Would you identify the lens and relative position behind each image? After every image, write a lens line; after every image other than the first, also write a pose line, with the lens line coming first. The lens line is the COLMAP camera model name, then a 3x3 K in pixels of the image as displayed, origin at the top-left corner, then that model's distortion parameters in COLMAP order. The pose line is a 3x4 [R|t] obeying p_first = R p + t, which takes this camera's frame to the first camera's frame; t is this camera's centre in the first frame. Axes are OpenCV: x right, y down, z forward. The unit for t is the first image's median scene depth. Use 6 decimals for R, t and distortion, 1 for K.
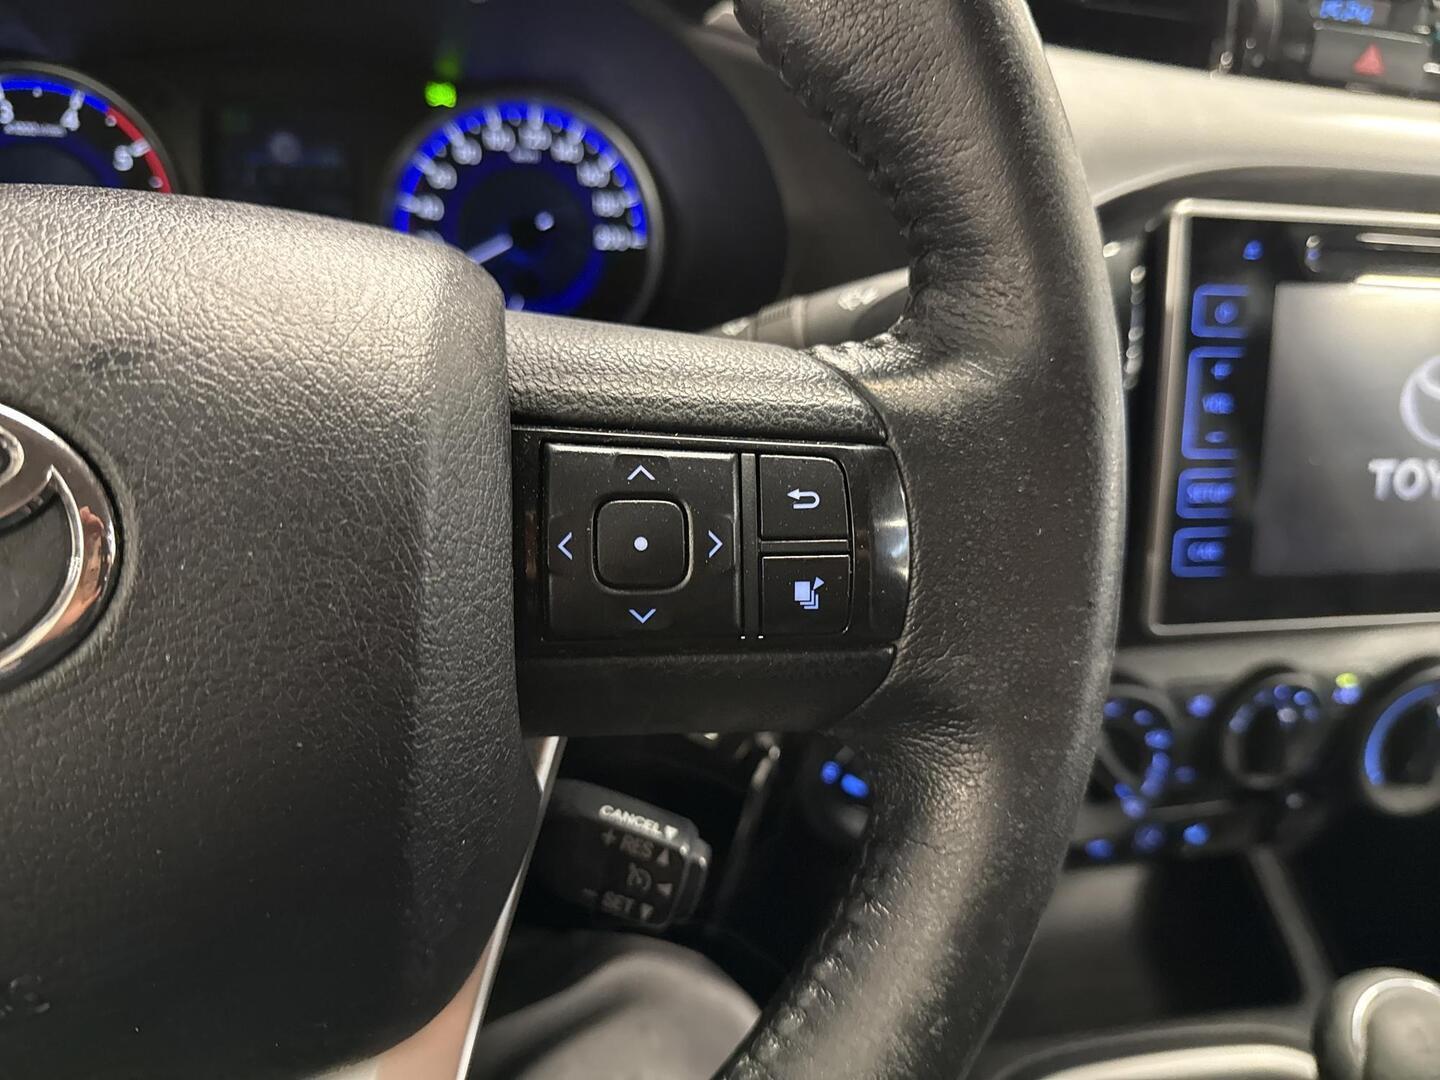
lens RADIAL K [[999.1, 0, 720.7], [0, 999.1, 548.0], [0, 0, 1]] dist [-0.024367, -0.008143]
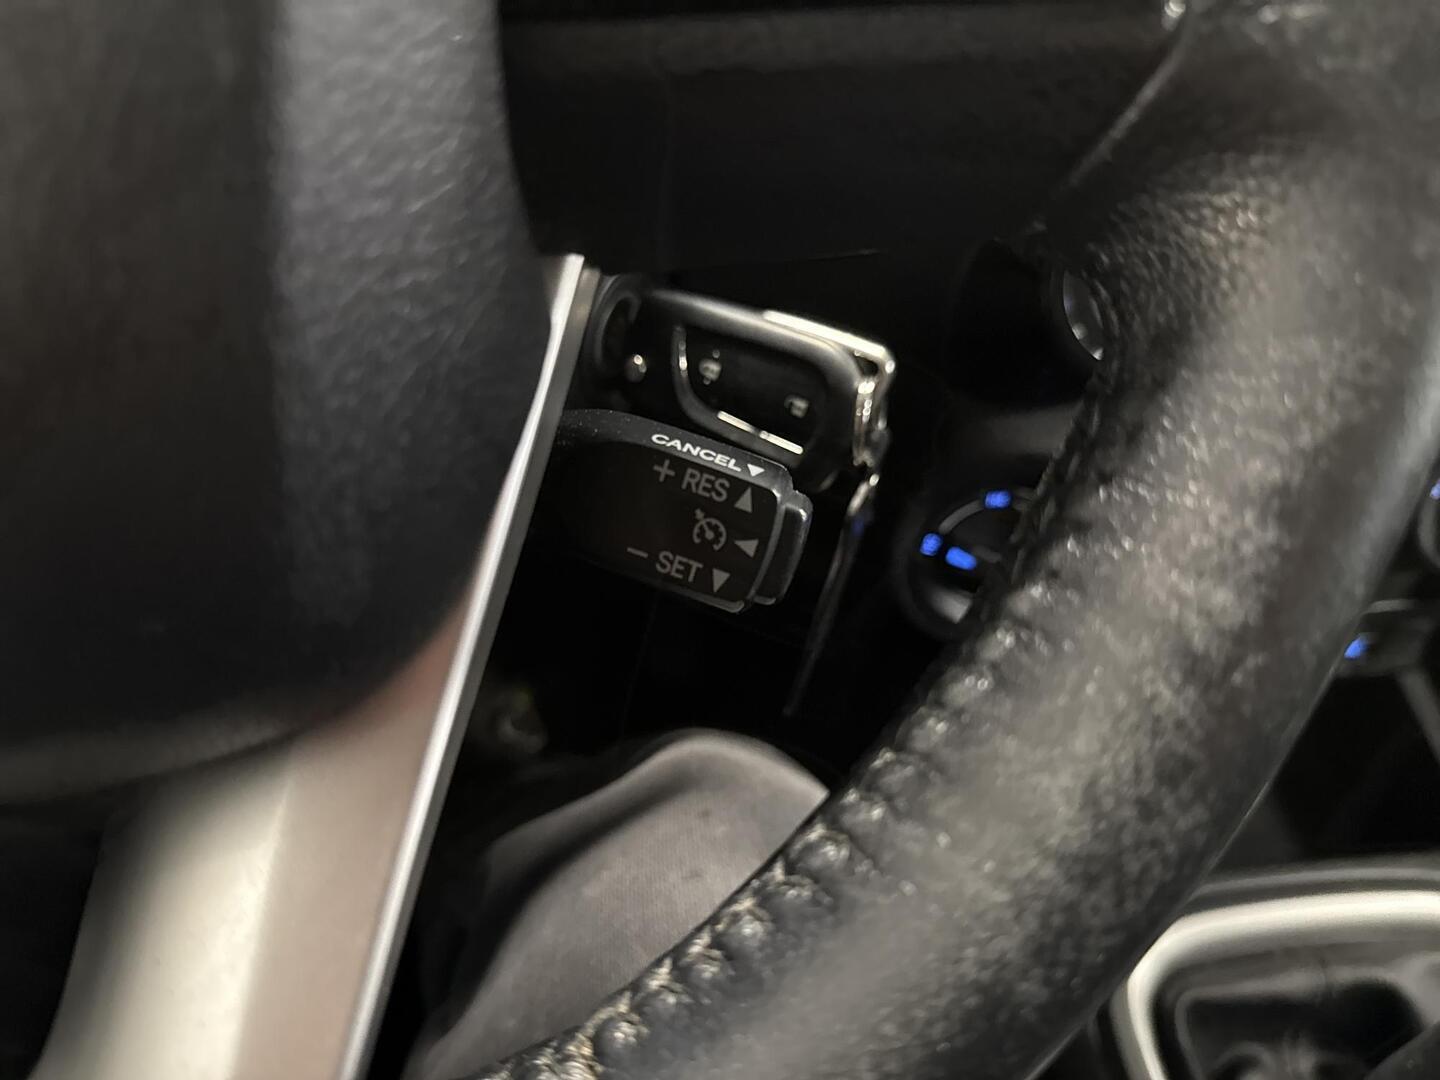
lens RADIAL K [[999.1, 0, 718.1], [0, 999.1, 541.3], [0, 0, 1]] dist [-0.024367, -0.008143]
pose [[0.998621, 0.006980, -0.052034, -0.041000], [-0.002220, 0.995851, 0.090975, 0.279148], [0.052453, -0.090734, 0.994493, 0.334230]]
